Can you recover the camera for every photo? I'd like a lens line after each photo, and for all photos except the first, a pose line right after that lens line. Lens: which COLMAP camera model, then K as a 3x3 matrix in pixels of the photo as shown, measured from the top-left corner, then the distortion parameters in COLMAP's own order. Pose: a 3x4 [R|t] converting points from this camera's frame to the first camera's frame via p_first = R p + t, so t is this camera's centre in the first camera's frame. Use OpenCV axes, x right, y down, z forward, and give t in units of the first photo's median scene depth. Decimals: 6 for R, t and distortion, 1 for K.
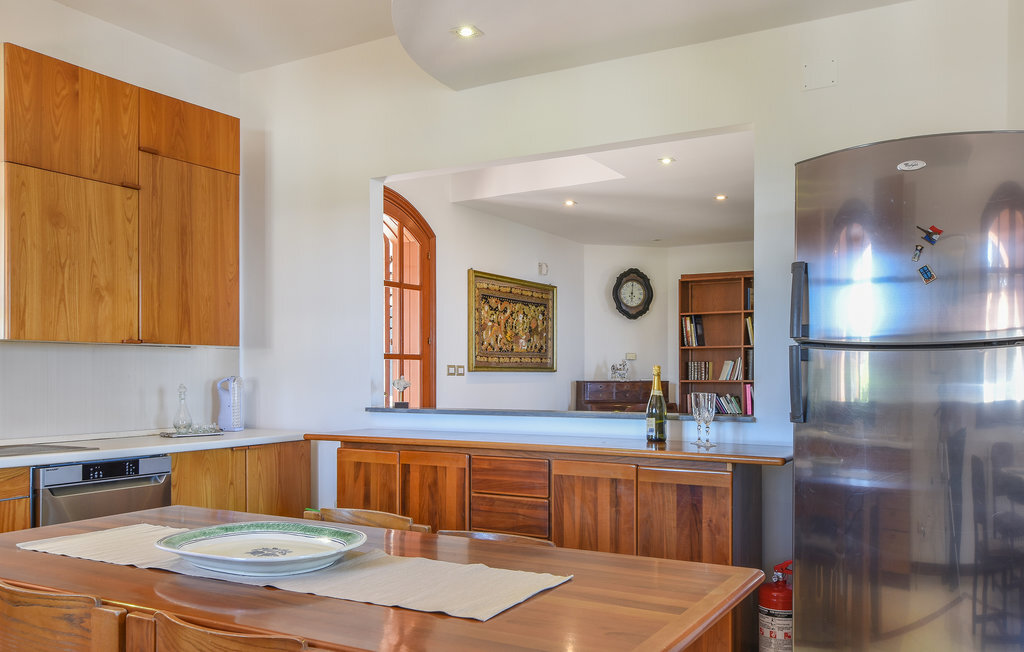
lens RADIAL K [[855.5, 0, 513.9], [0, 855.5, 366.5], [0, 0, 1]] dist [-0.004800, -0.000605]
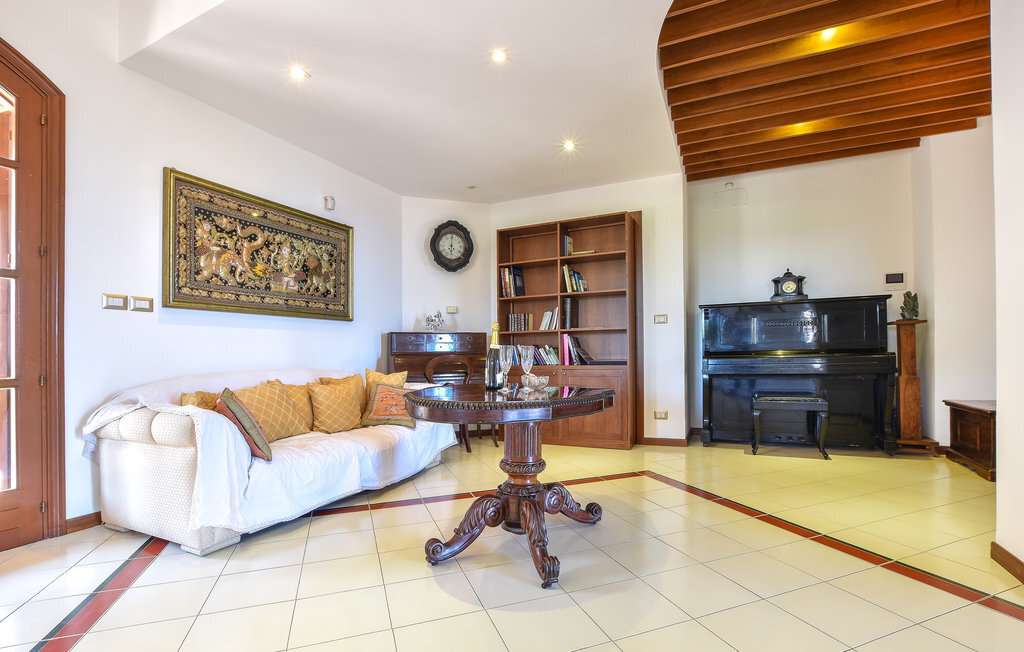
lens RADIAL K [[470.7, 0, 512.0], [0, 470.7, 339.4], [0, 0, 1]] dist [-0.017363, 0.000262]
pose [[0.996716, -0.013057, 0.079917, 0.178763], [0.014829, 0.999656, -0.021623, 0.039252], [-0.079607, 0.022737, 0.996567, 0.497541]]
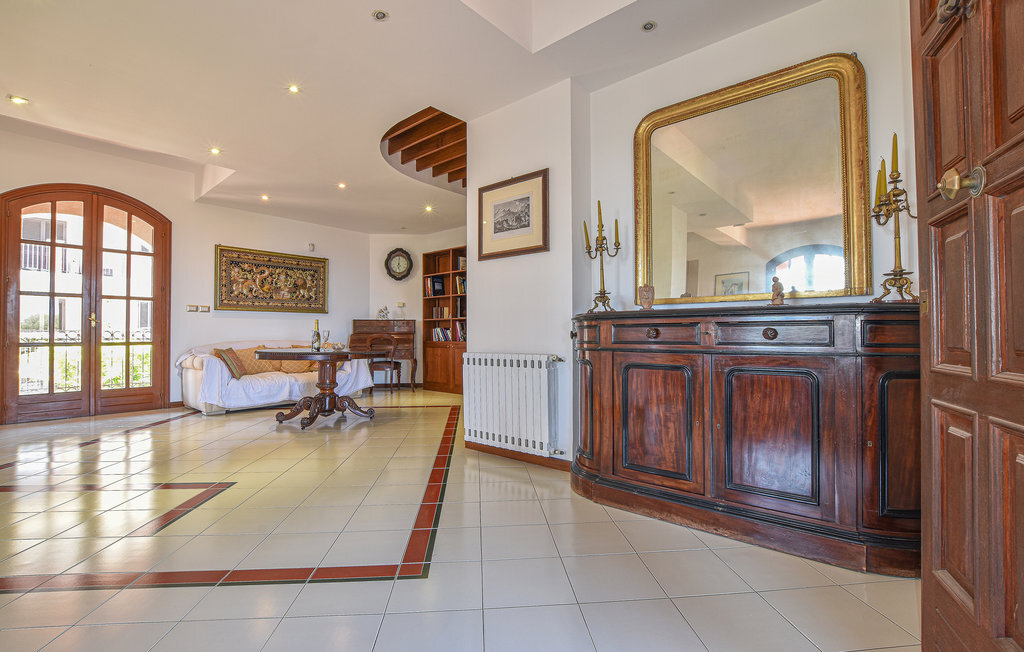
lens RADIAL K [[450.4, 0, 497.3], [0, 450.4, 318.2], [0, 0, 1]] dist [-0.000994, -0.000022]
pose [[0.978132, -0.007068, -0.207864, 0.530280], [0.002836, 0.999783, -0.020648, 0.033500], [0.207965, 0.019607, 0.977940, 0.259732]]
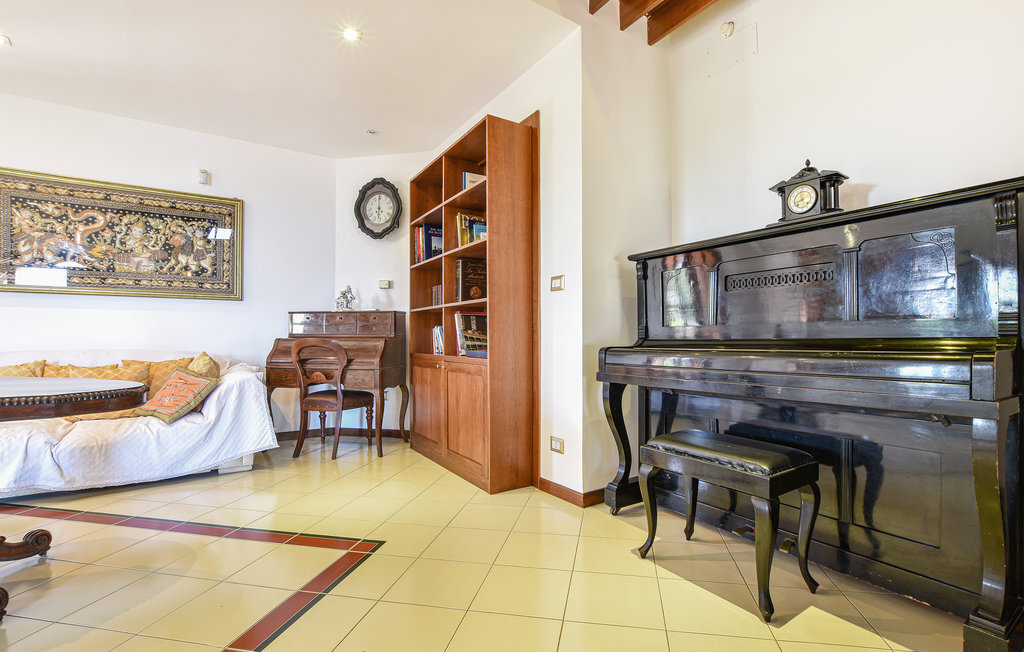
lens RADIAL K [[461.0, 0, 512.0], [0, 461.0, 326.0], [0, 0, 1]] dist [-0.001753, -0.000418]
pose [[0.885644, -0.009358, -0.464271, 0.506188], [0.003674, 0.999907, -0.013147, 0.039602], [0.464351, 0.009938, 0.885596, 0.727047]]
